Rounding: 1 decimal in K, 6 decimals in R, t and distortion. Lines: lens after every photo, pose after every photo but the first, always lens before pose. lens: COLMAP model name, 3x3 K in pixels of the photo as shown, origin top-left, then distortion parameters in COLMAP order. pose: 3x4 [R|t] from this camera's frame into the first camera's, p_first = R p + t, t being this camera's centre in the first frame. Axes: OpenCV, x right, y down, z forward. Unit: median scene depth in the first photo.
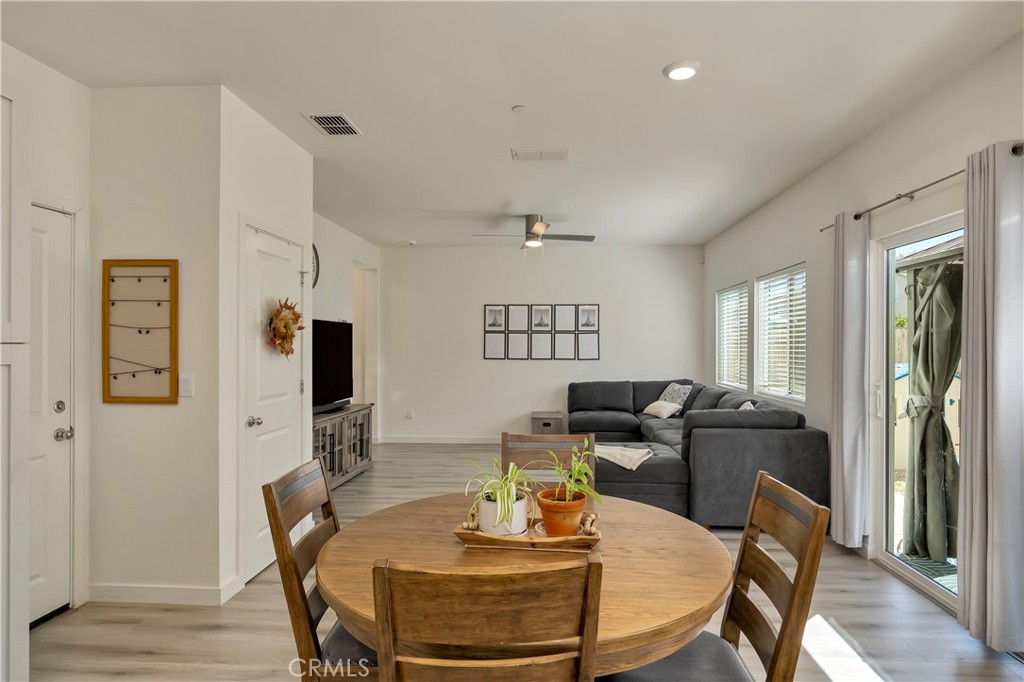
lens RADIAL K [[554.4, 0, 513.7], [0, 554.4, 358.6], [0, 0, 1]] dist [-0.000713, 0.000508]
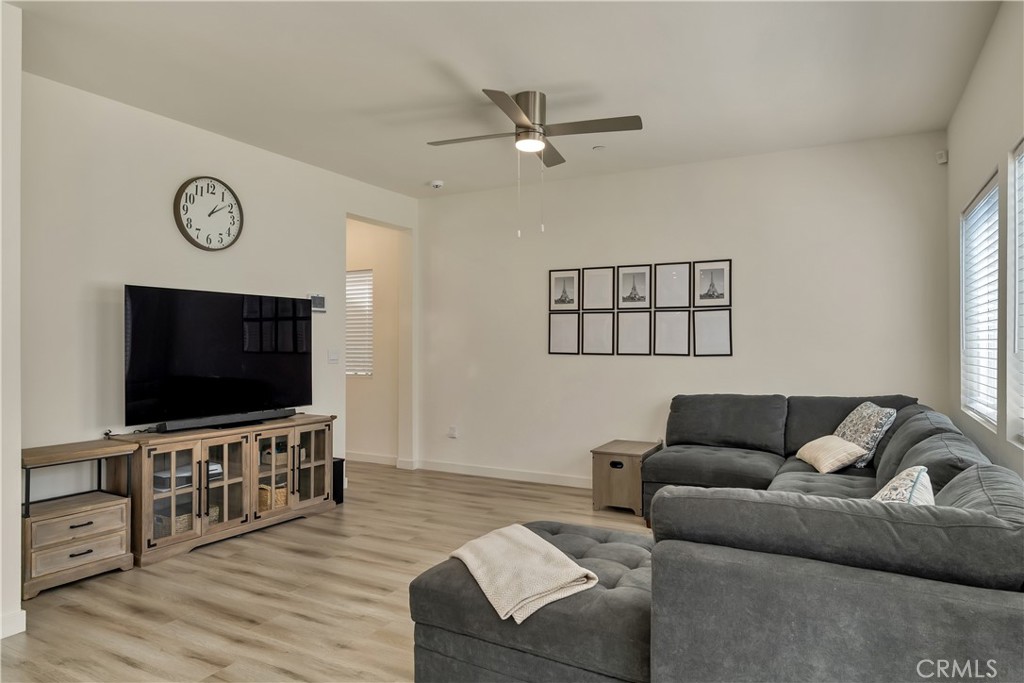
lens RADIAL K [[628.4, 0, 505.9], [0, 628.4, 347.4], [0, 0, 1]] dist [0.002682, 0.000167]
pose [[0.908225, 0.002870, -0.418471, 0.213523], [-0.010360, 0.999824, -0.015626, 0.005463], [0.418353, 0.018528, 0.908095, 0.313084]]
